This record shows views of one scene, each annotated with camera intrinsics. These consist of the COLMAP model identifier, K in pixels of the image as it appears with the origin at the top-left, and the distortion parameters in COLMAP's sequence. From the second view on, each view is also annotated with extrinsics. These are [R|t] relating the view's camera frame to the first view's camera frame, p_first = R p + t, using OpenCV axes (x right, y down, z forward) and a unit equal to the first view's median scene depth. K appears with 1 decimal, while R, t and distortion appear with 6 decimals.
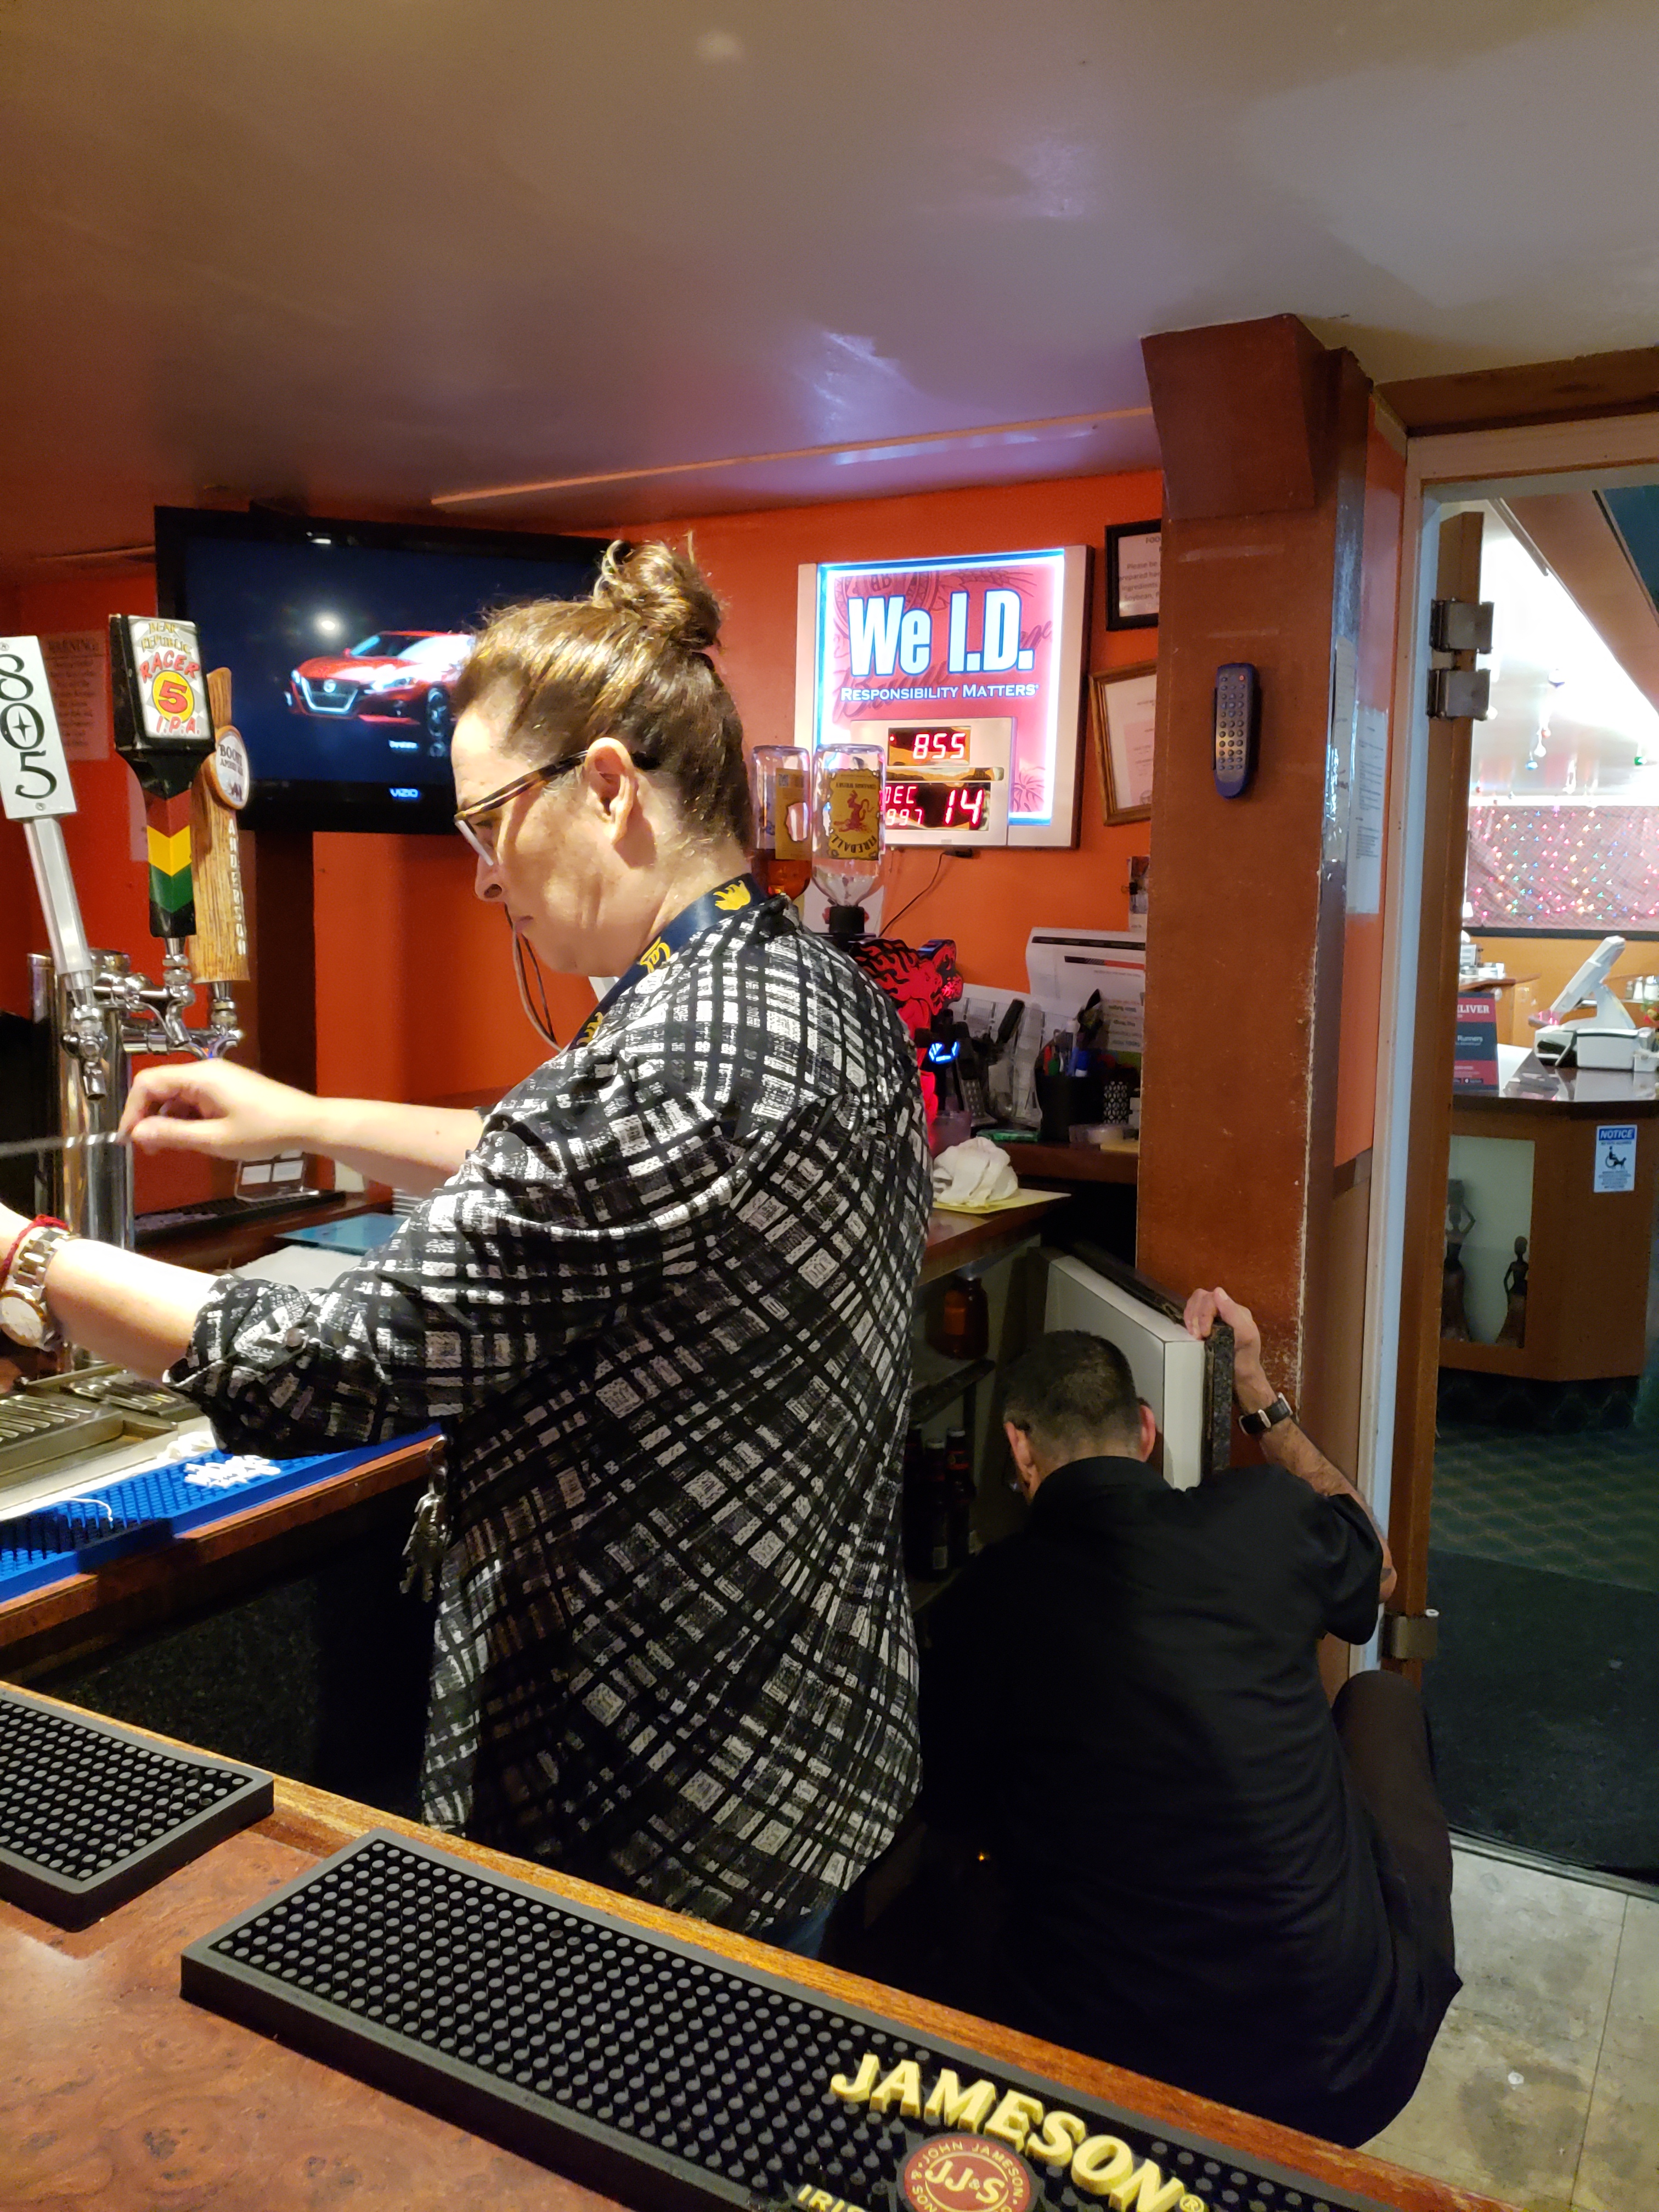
lens RADIAL K [[1732.7, 0, 836.7], [0, 1732.7, 1070.4], [0, 0, 1]] dist [0.019022, 0.004405]
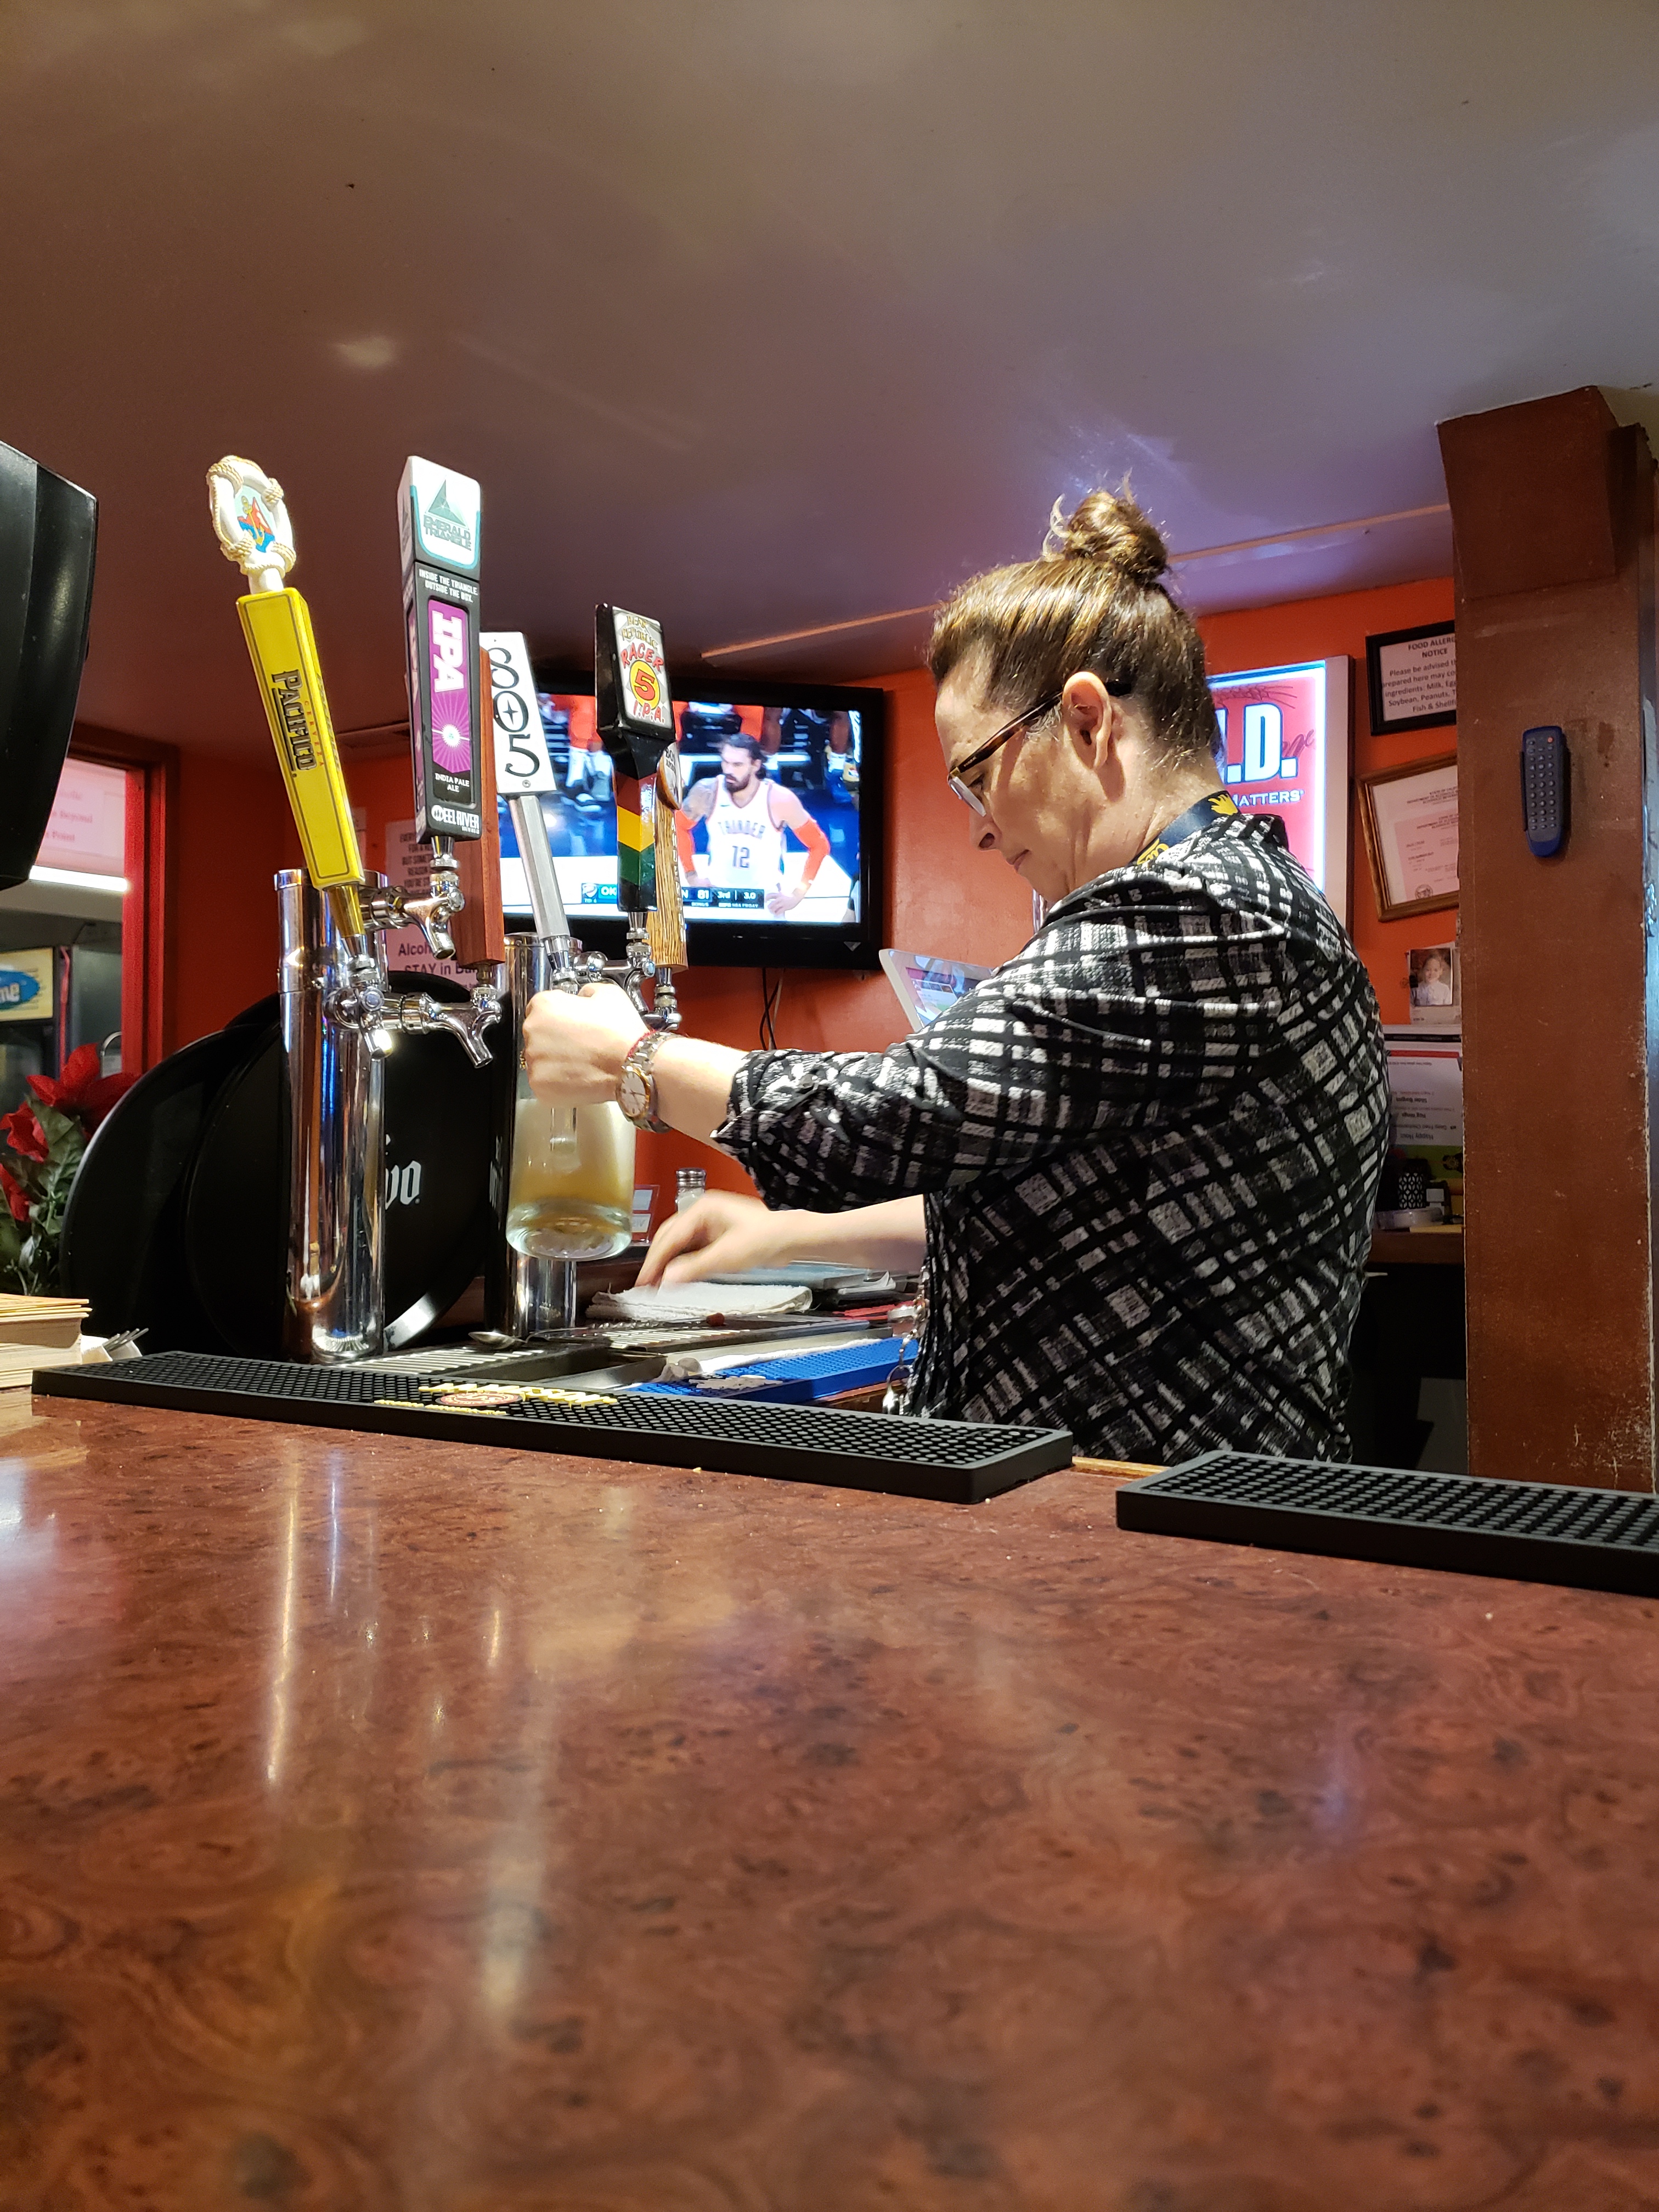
lens RADIAL K [[1732.7, 0, 792.1], [0, 1732.7, 1092.8], [0, 0, 1]] dist [0.019022, 0.004405]
pose [[0.996706, -0.017391, -0.079211, -0.130388], [0.006310, 0.990405, -0.138053, 0.114966], [0.080852, 0.137098, 0.987252, -0.011884]]
